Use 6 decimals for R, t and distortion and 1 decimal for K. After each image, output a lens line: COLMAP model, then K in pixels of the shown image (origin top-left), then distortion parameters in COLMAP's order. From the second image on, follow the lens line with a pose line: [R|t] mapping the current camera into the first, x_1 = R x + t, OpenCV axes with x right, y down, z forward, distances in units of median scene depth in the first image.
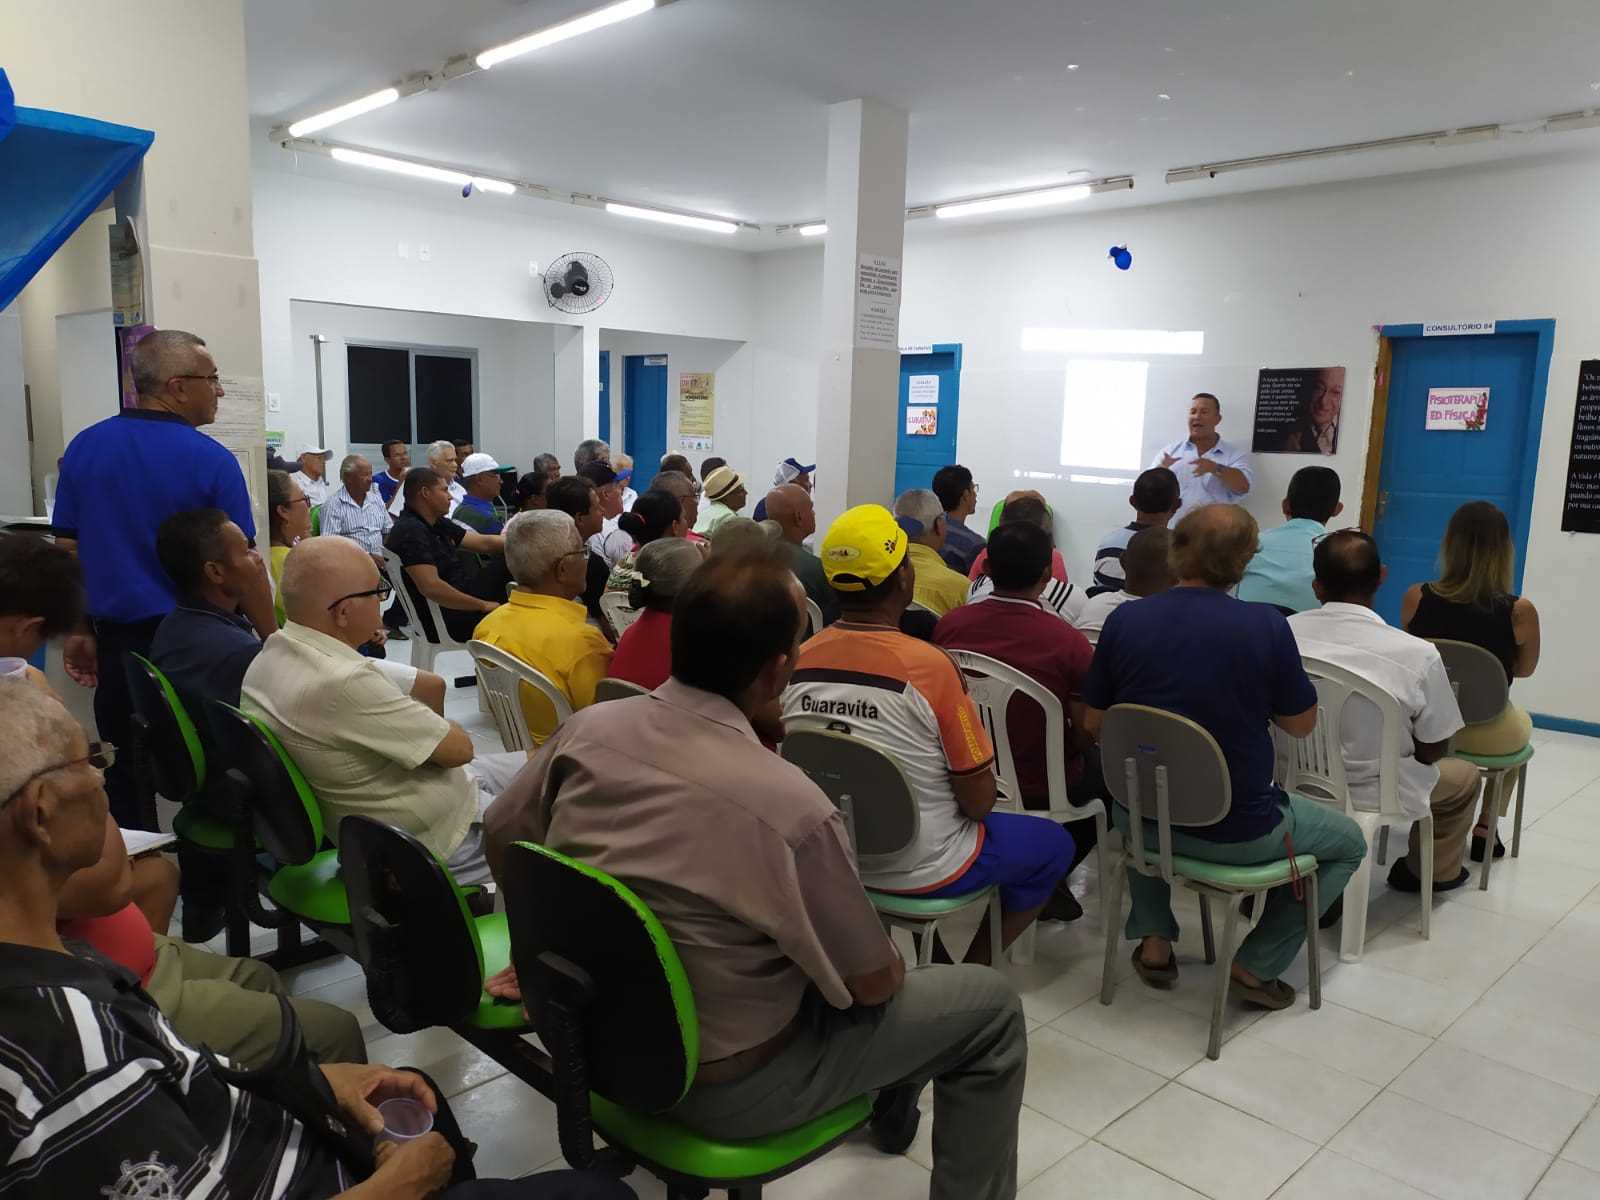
lens RADIAL K [[1190.3, 0, 792.4], [0, 1190.3, 609.4], [0, 0, 1]] dist [0.060785, -0.047676]
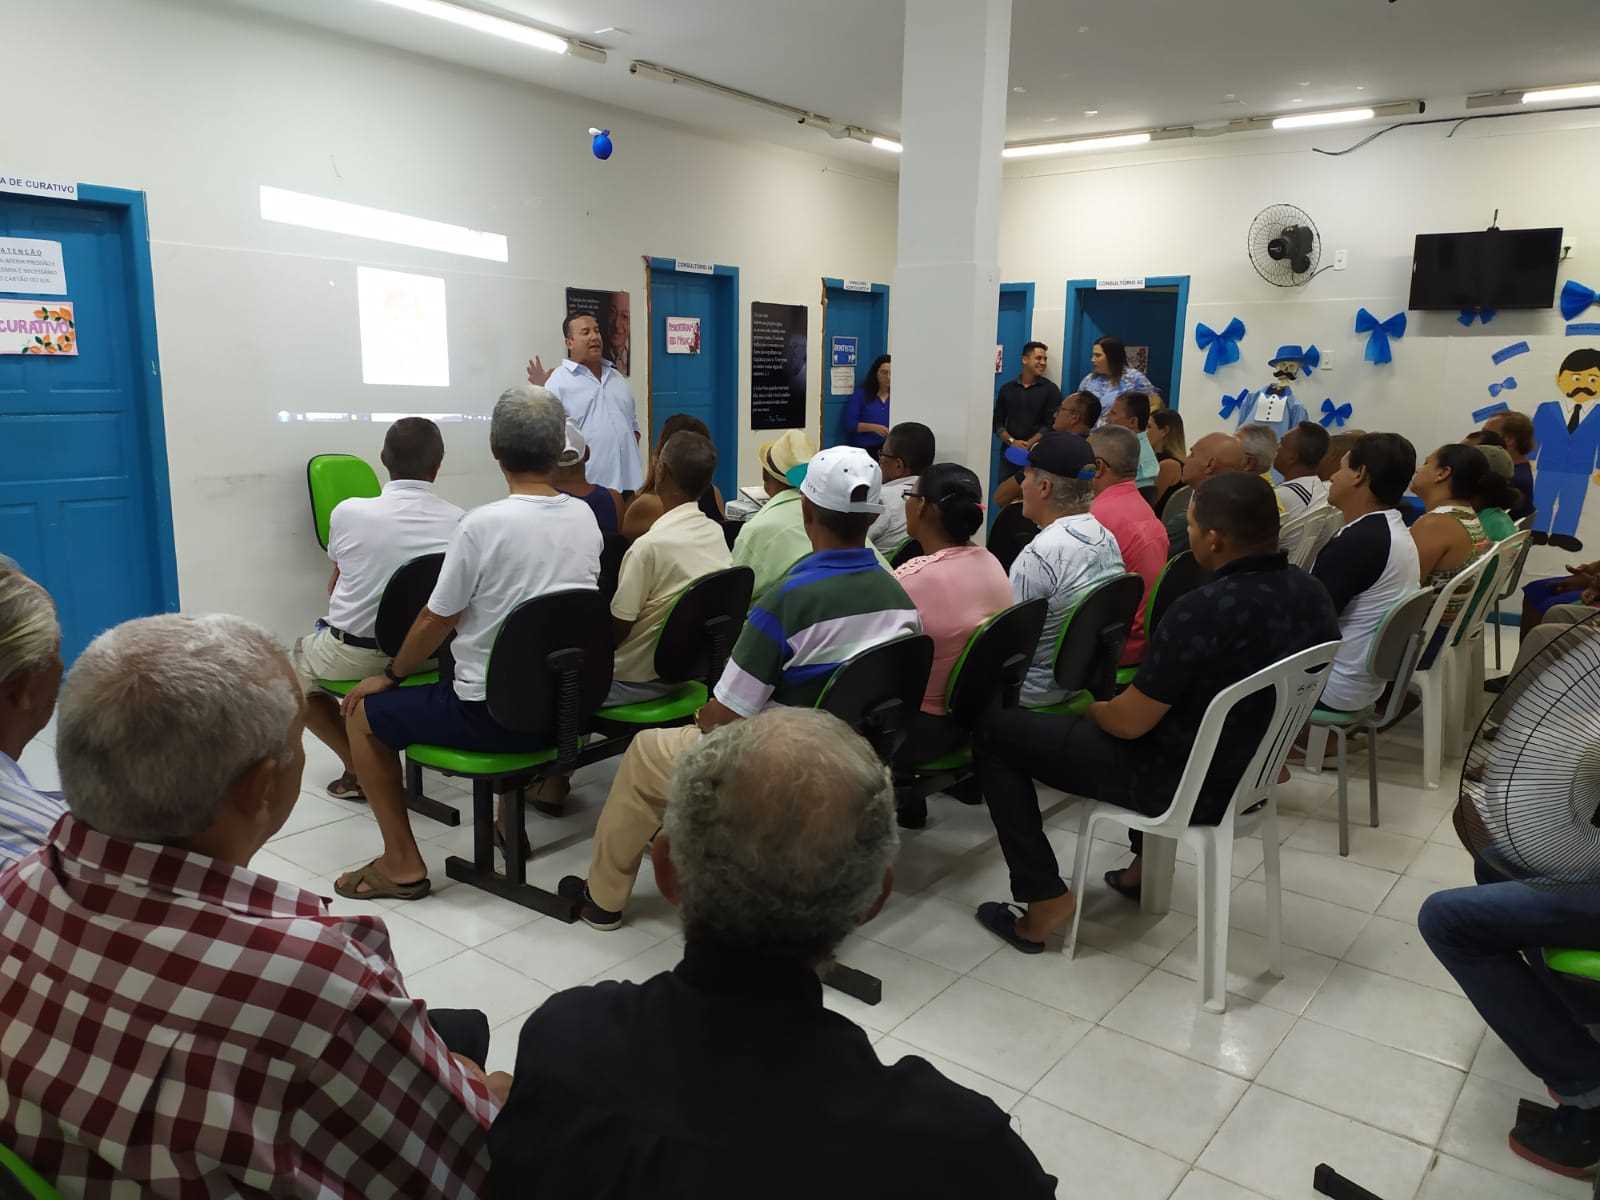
lens RADIAL K [[1190.3, 0, 793.7], [0, 1190.3, 598.8], [0, 0, 1]] dist [0.060785, -0.047676]
pose [[-0.145358, -0.207054, 0.967471, -0.645992], [0.137094, 0.964208, 0.226954, -0.165681], [-0.979835, 0.165624, -0.111769, 1.053641]]
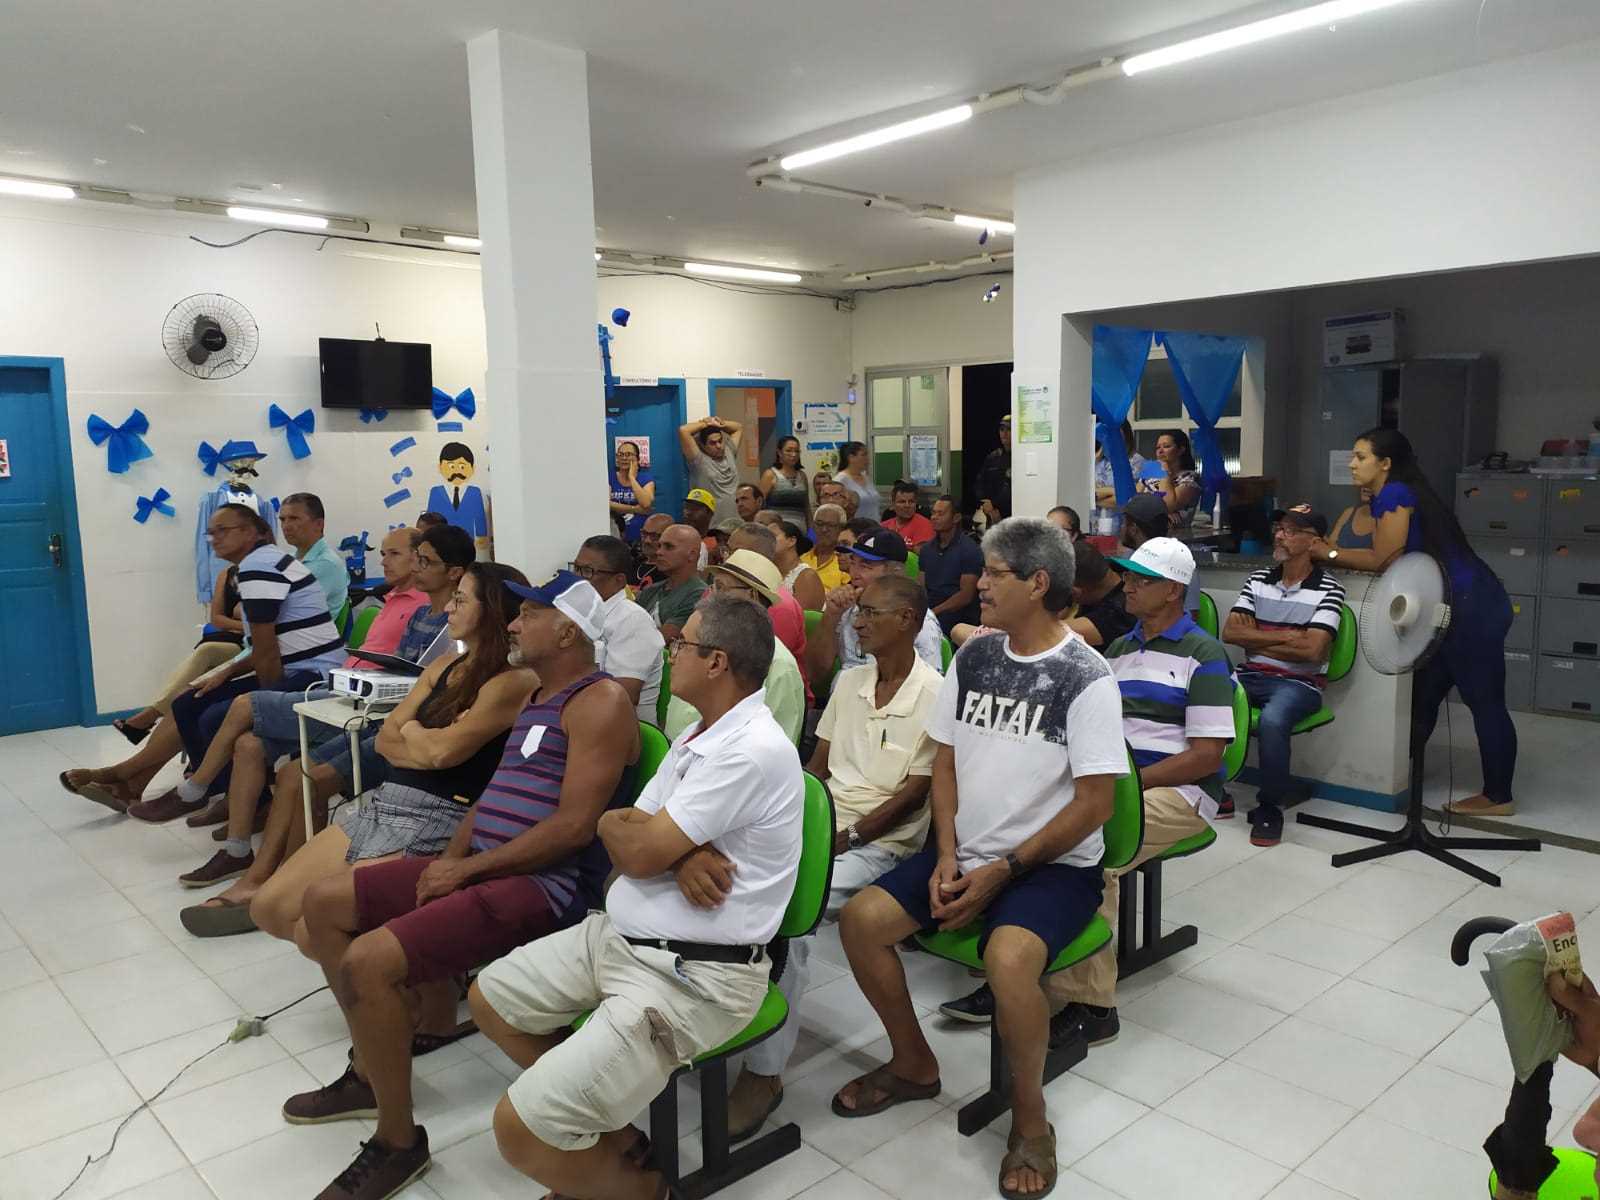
lens RADIAL K [[1231.3, 0, 803.4], [0, 1231.3, 603.6], [0, 0, 1]] dist [0.014254, 0.000031]
pose [[-0.999835, -0.010179, 0.015034, -0.108068], [-0.005425, 0.957724, 0.287636, -0.253722], [-0.017327, 0.287507, -0.957622, 1.509598]]
